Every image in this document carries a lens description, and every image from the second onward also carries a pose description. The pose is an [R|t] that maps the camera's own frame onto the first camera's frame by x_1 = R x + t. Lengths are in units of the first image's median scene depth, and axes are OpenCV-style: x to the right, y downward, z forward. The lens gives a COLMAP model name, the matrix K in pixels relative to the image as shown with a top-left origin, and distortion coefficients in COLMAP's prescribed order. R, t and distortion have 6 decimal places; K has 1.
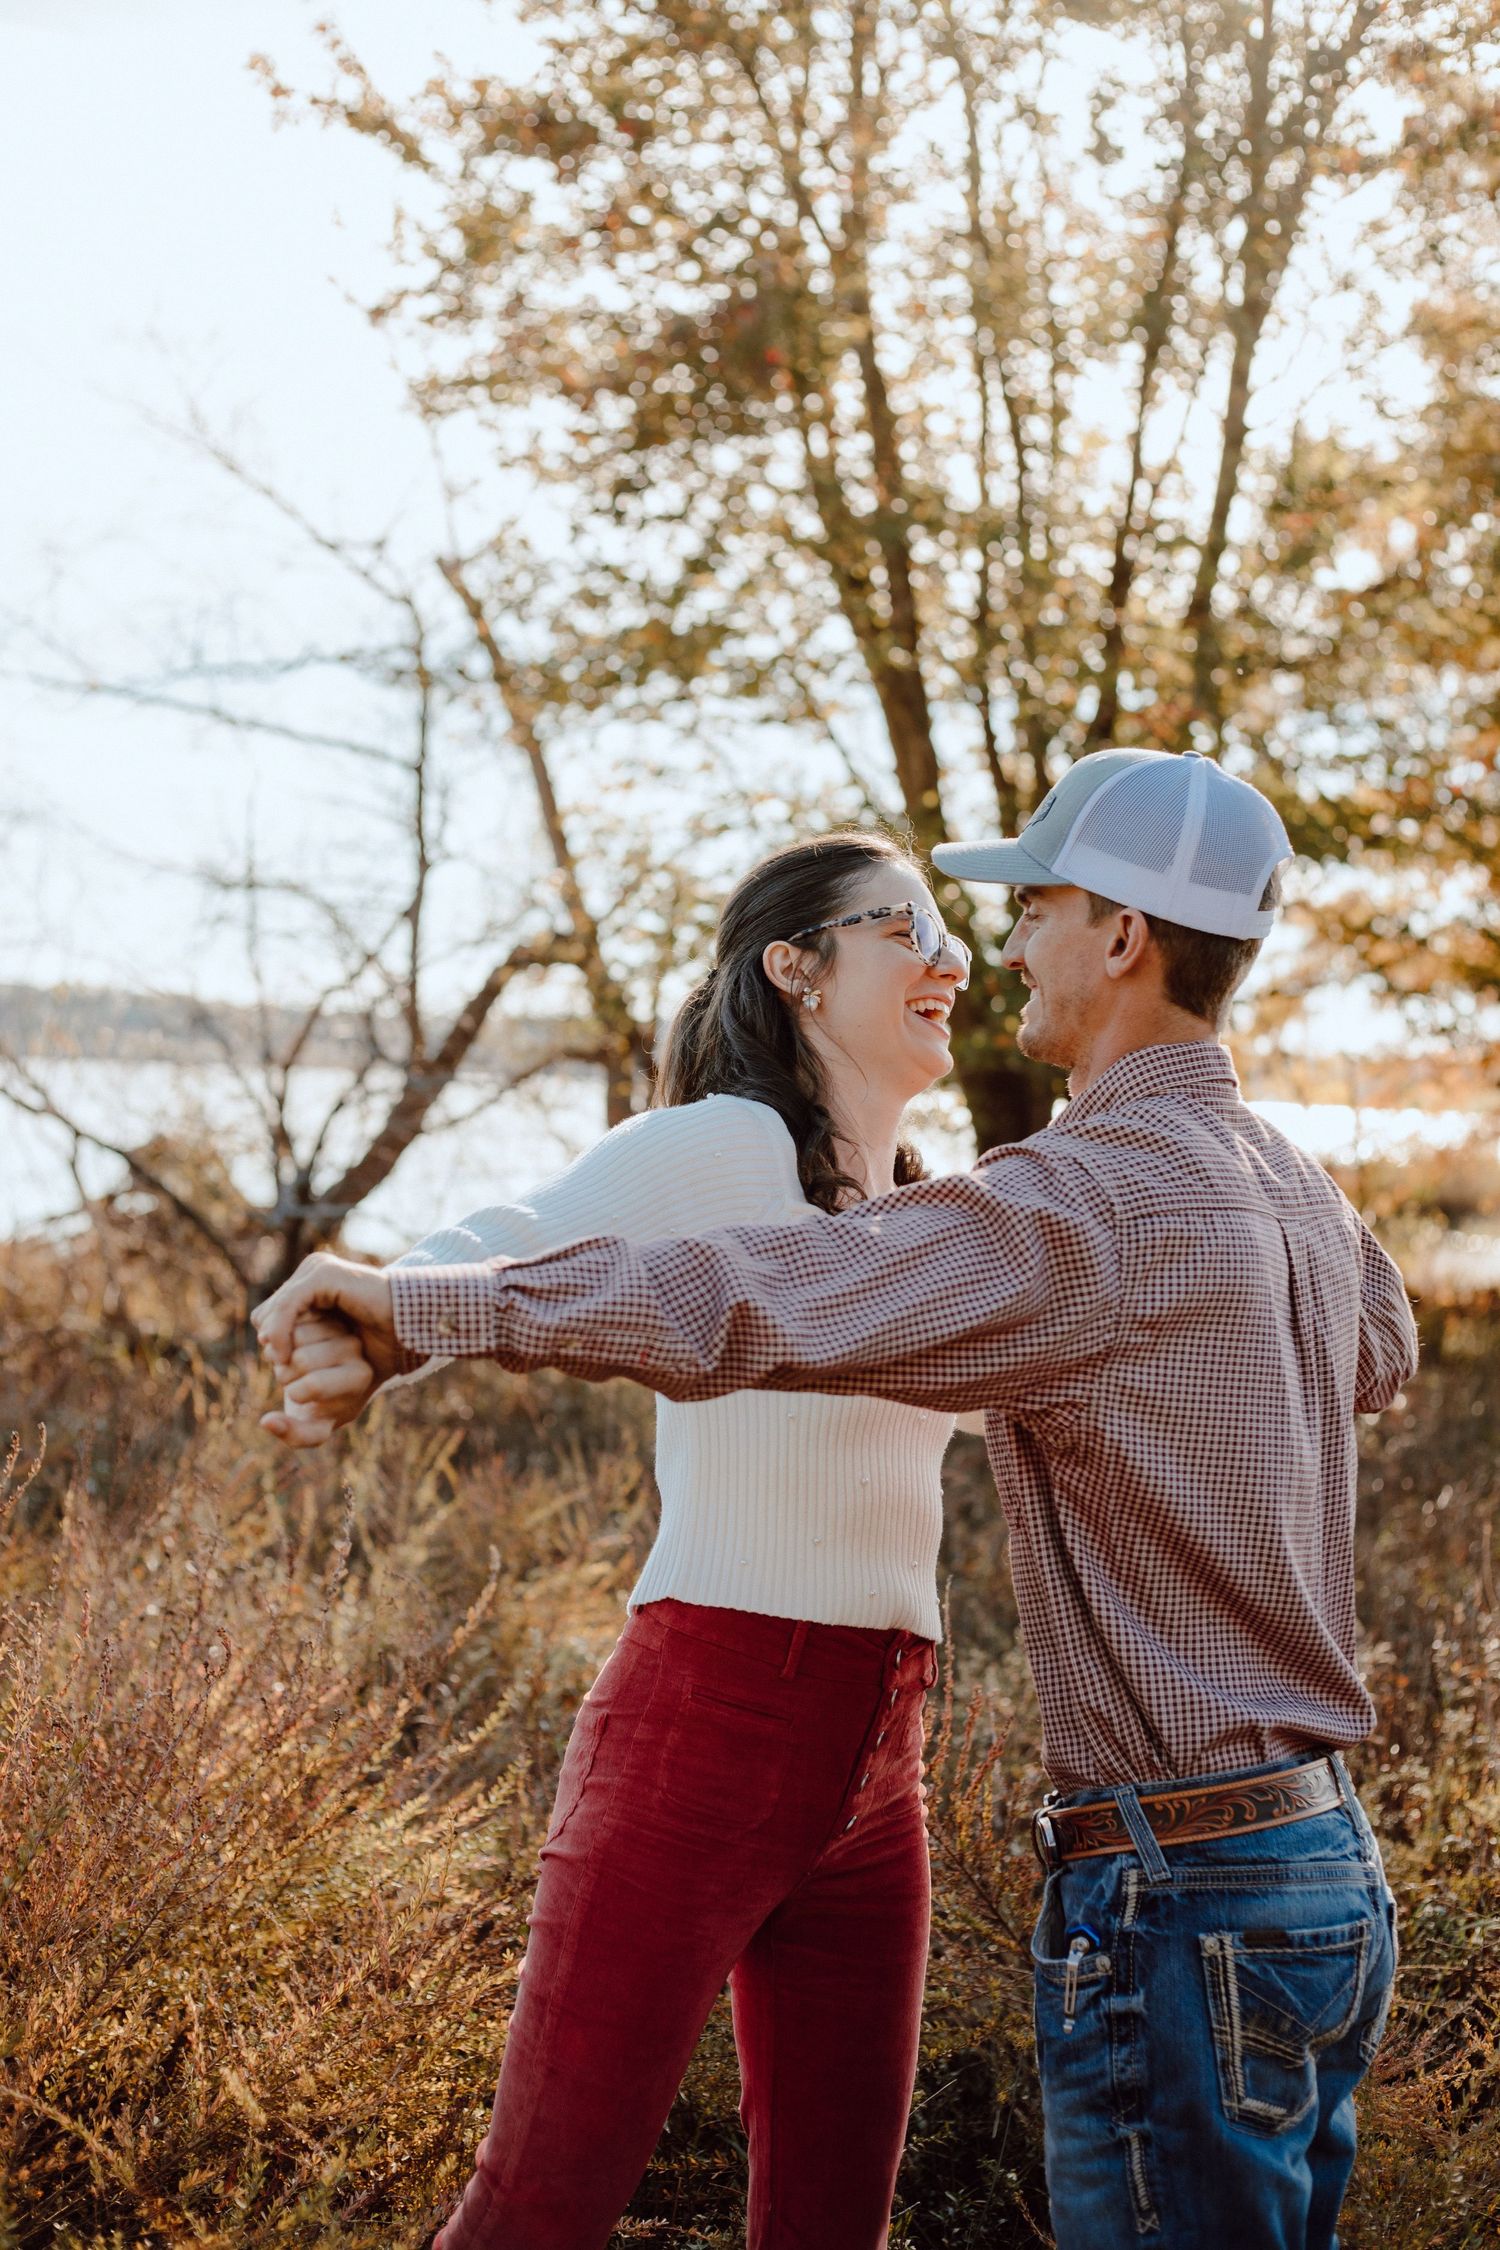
lens RADIAL K [[3203.2, 0, 750.0], [0, 3203.2, 1125.0], [0, 0, 1]] dist [0.008261, 0.030992]
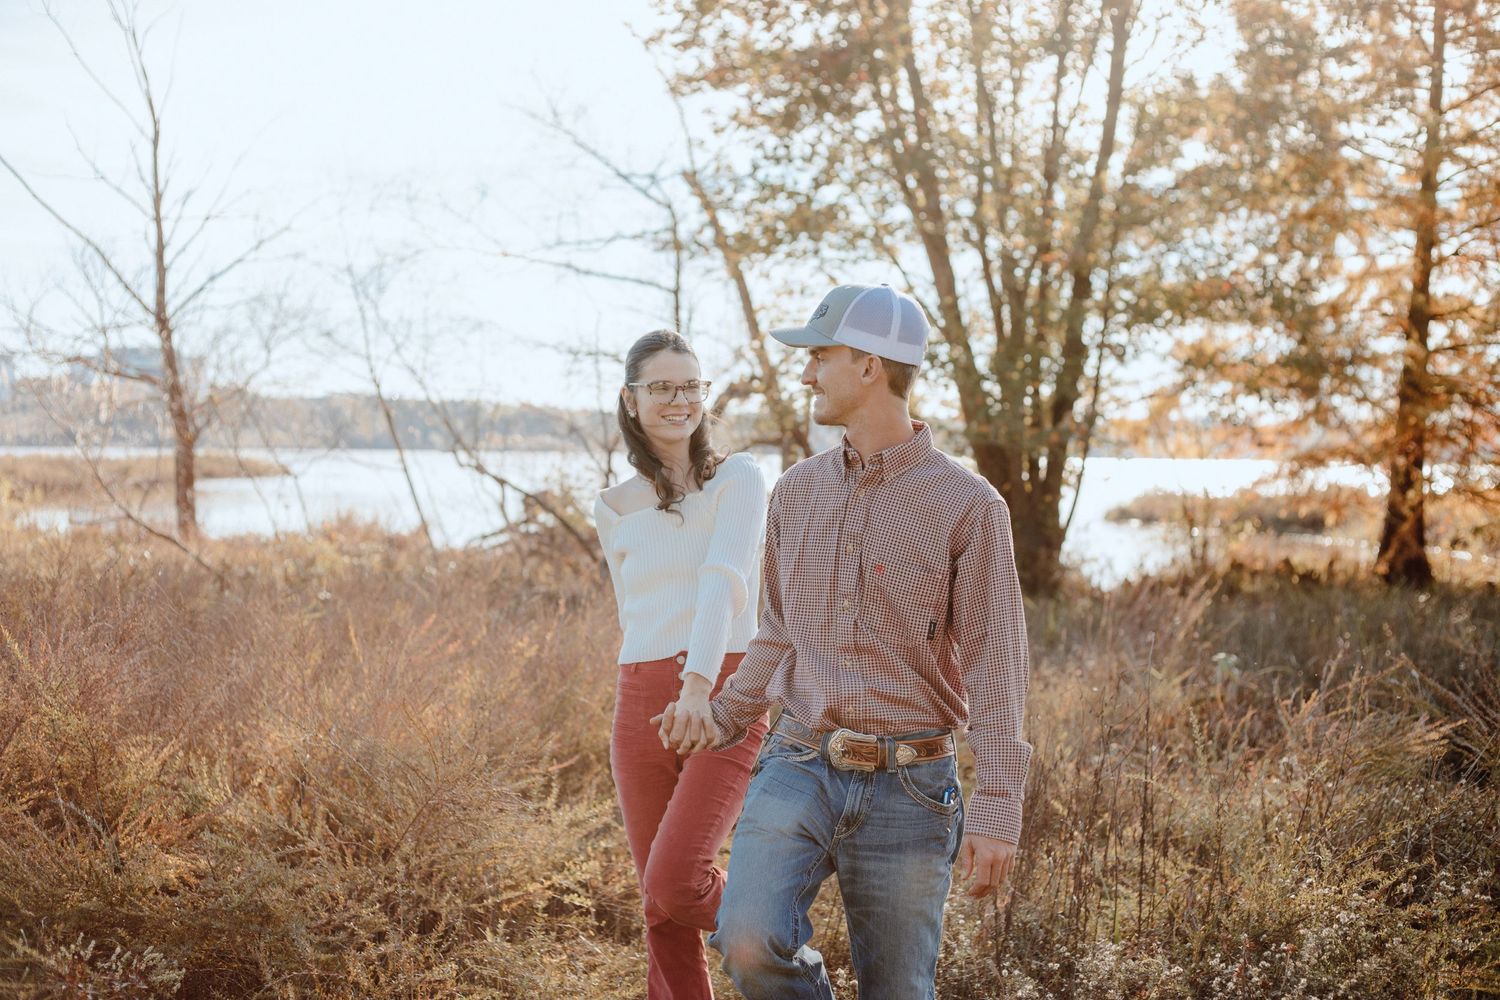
lens RADIAL K [[2135.5, 0, 750.0], [0, 2135.5, 500.0], [0, 0, 1]] dist [0.008261, 0.030992]
pose [[0.997079, -0.022986, -0.072837, 0.027794], [0.023741, 0.999673, 0.009513, 0.000209], [0.072595, -0.011215, 0.997298, -0.243912]]
